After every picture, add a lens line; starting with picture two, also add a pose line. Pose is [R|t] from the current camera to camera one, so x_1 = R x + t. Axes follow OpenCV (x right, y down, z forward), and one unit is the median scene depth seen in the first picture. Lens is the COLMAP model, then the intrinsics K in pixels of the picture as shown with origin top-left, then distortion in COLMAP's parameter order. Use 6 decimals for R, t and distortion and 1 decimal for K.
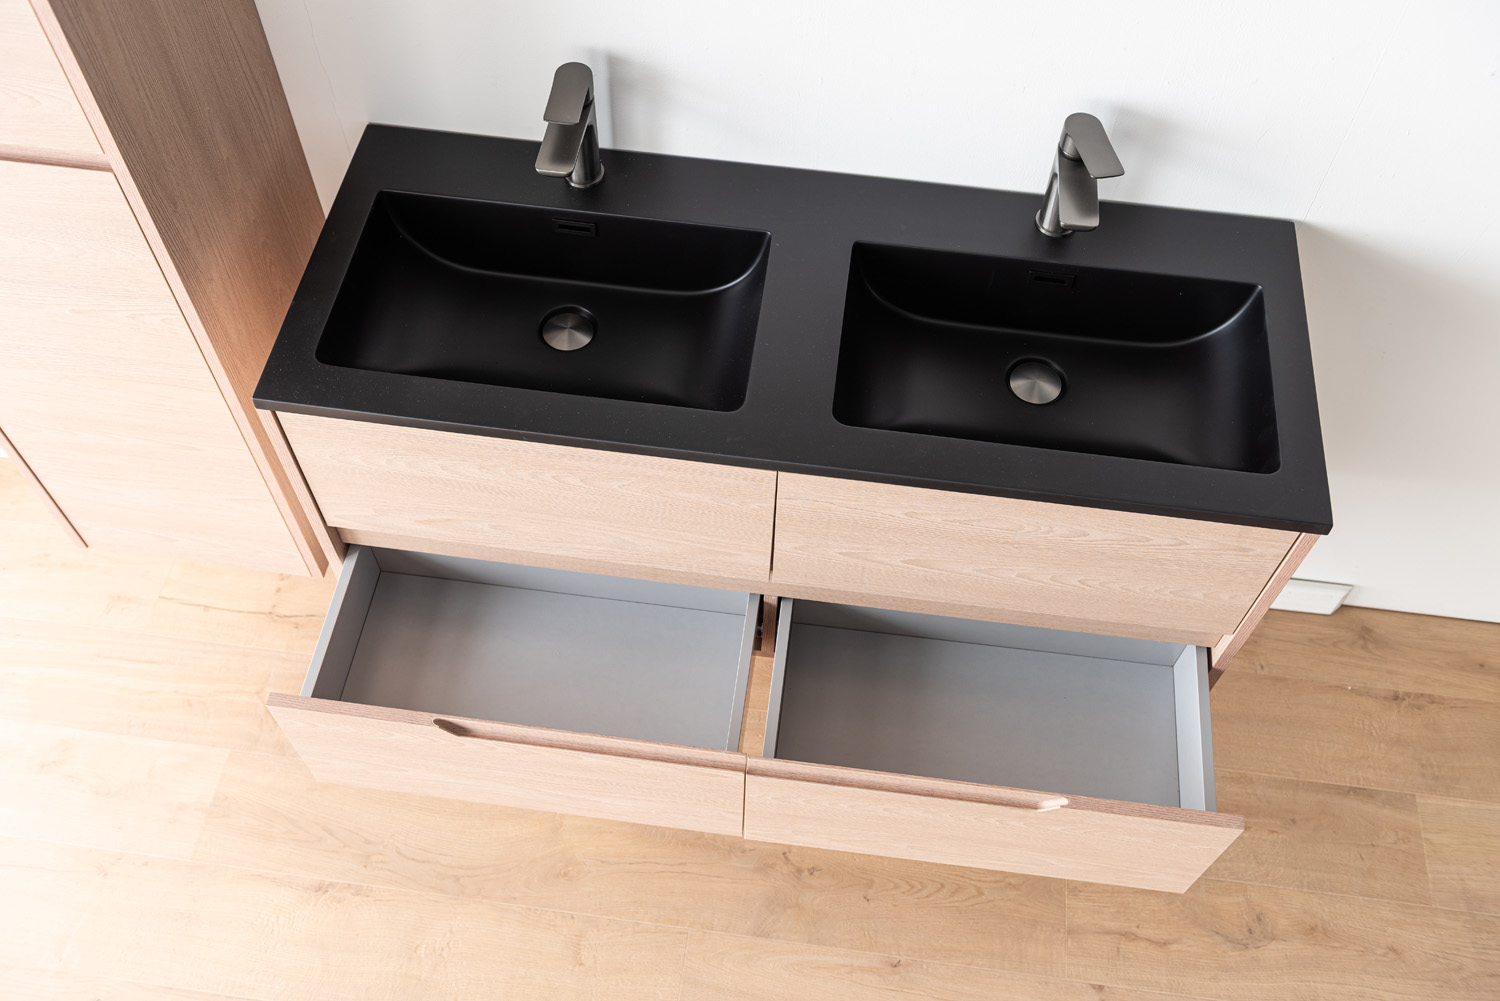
lens RADIAL K [[1316.4, 0, 729.6], [0, 1316.4, 498.8], [0, 0, 1]] dist [0.005479, -0.000330]
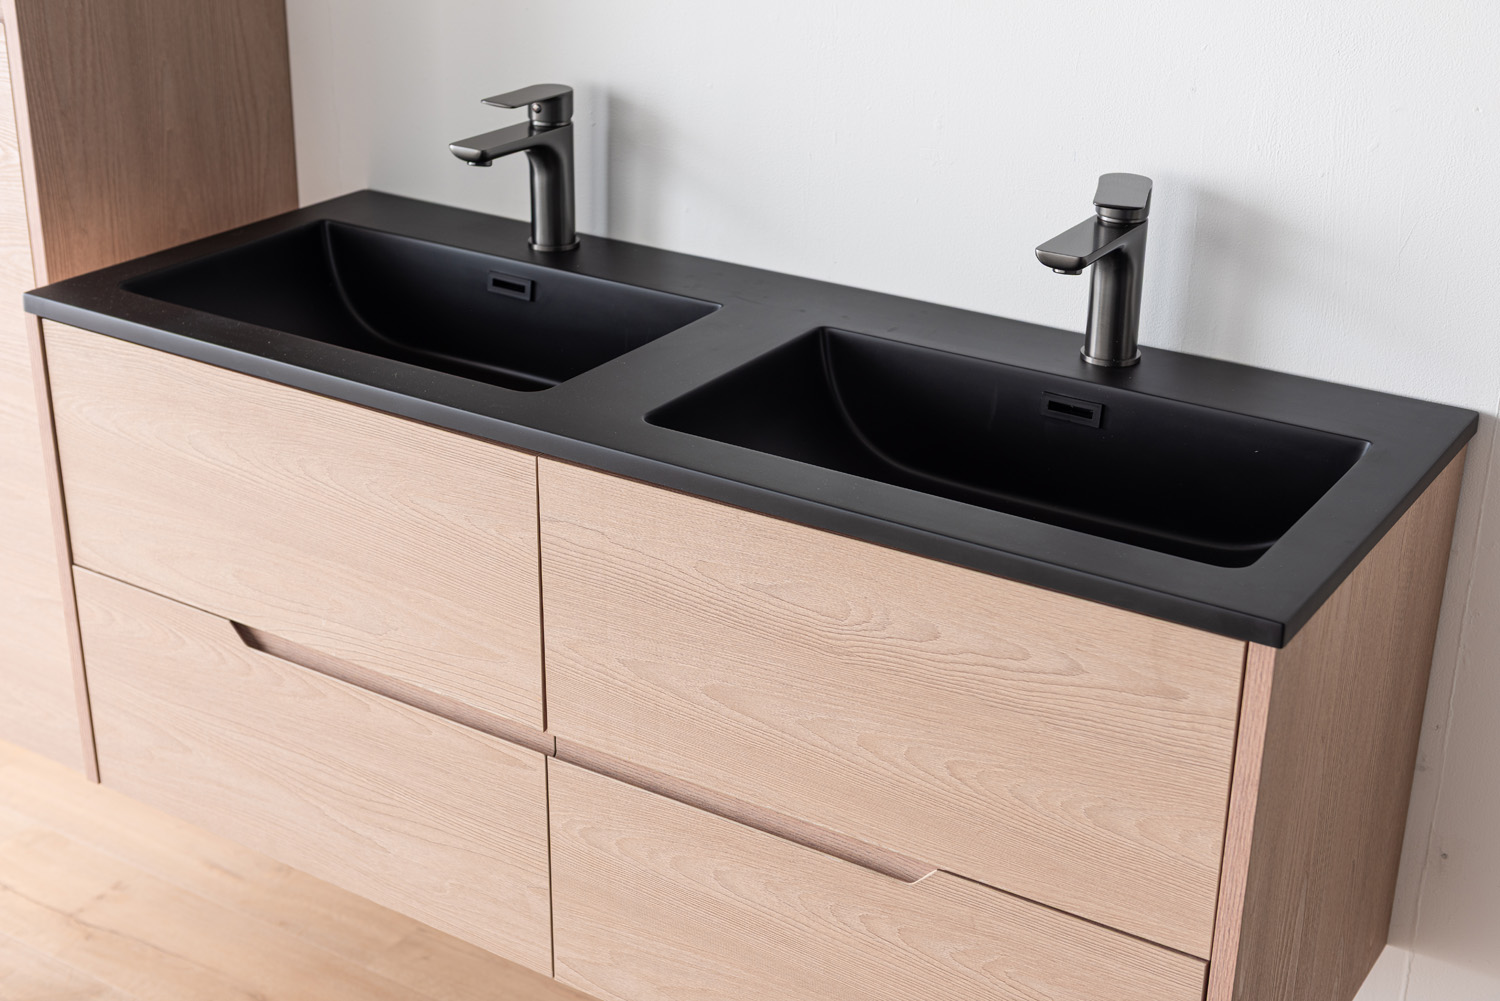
lens RADIAL K [[1991.6, 0, 710.1], [0, 1991.6, 534.7], [0, 0, 1]] dist [0.010115, 0.000000]
pose [[0.902183, 0.183432, -0.390409, 0.494367], [-0.364053, 0.809257, -0.461052, 0.427931], [0.231370, 0.558082, 0.796876, 0.185642]]
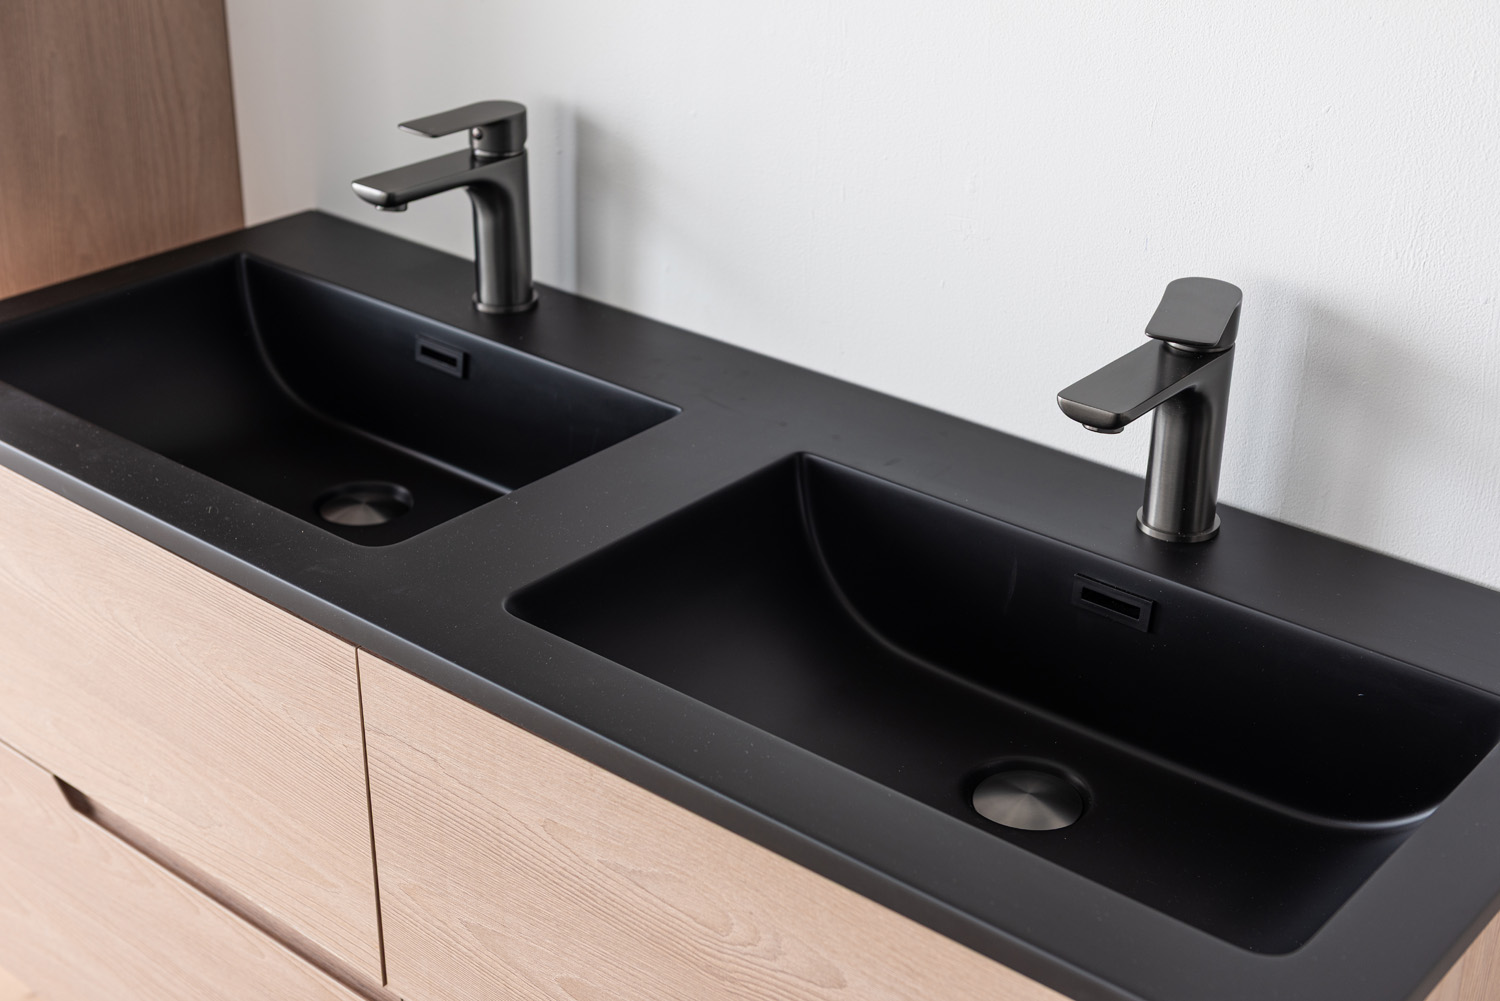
lens RADIAL K [[1991.6, 0, 725.1], [0, 1991.6, 543.6], [0, 0, 1]] dist [0.010115, 0.000000]
pose [[0.845287, 0.249345, -0.472564, 0.473960], [-0.450416, 0.808302, -0.379175, 0.162433], [0.287429, 0.533362, 0.795556, 0.365839]]
